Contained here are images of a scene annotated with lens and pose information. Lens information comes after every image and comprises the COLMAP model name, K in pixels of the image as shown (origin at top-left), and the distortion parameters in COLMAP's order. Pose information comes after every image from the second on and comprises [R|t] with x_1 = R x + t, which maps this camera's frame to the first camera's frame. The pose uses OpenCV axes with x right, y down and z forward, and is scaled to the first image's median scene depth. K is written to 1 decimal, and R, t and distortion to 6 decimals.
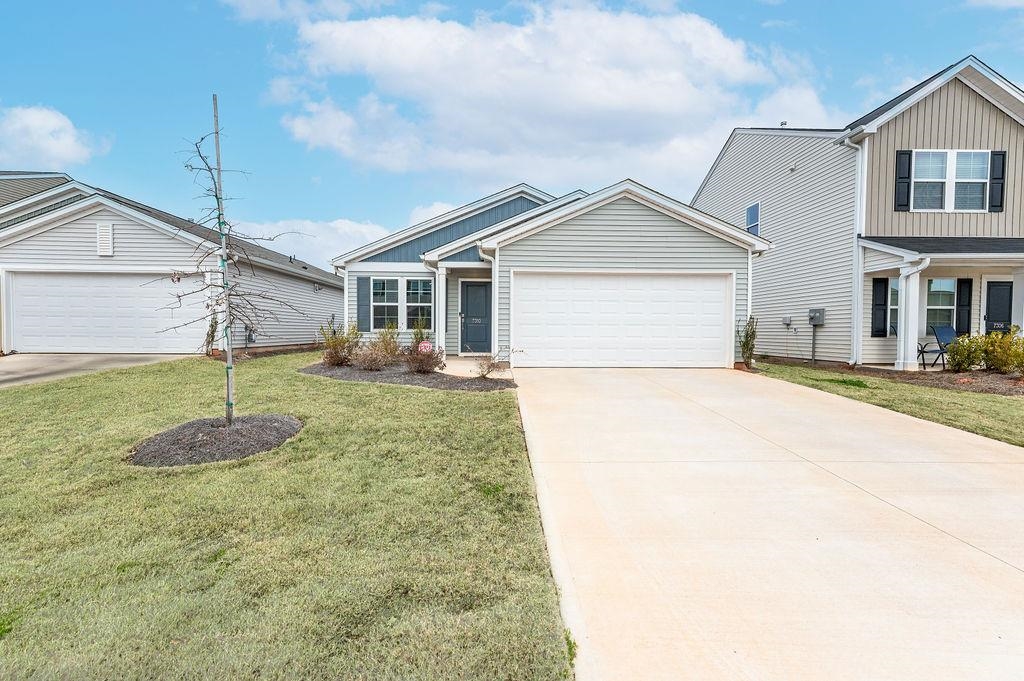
lens RADIAL K [[419.7, 0, 506.7], [0, 419.7, 337.1], [0, 0, 1]] dist [-0.000949, 0.000165]
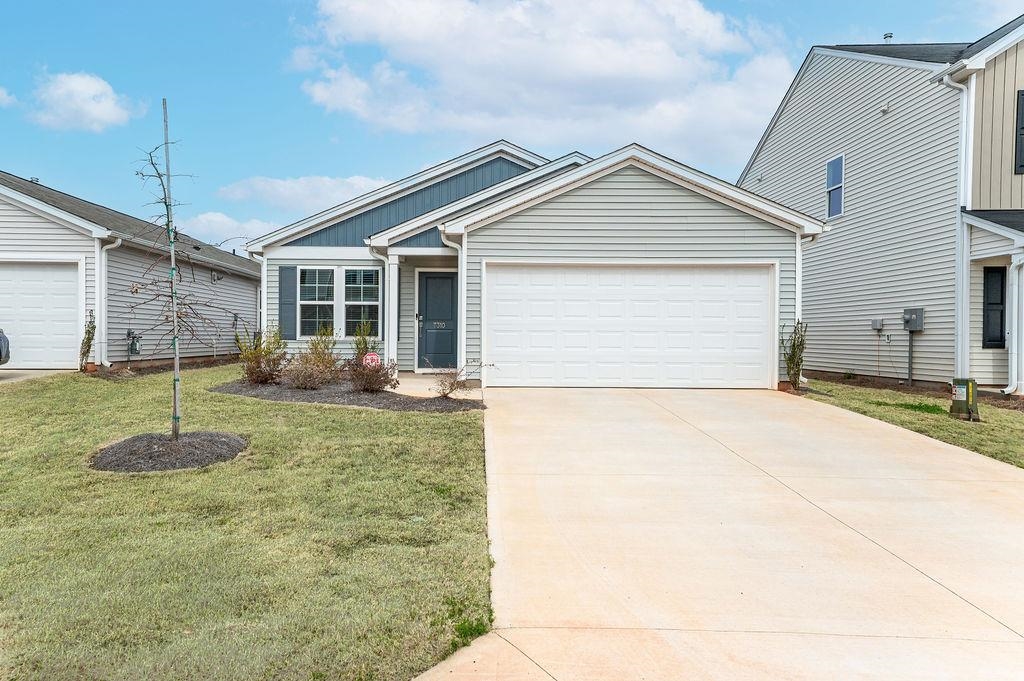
lens RADIAL K [[679.3, 0, 471.6], [0, 679.3, 337.8], [0, 0, 1]] dist [0.028981, 0.000268]
pose [[0.999519, 0.001217, -0.030989, 0.025530], [-0.001604, 0.999921, -0.012484, -0.001928], [0.030971, 0.012528, 0.999442, -0.220341]]
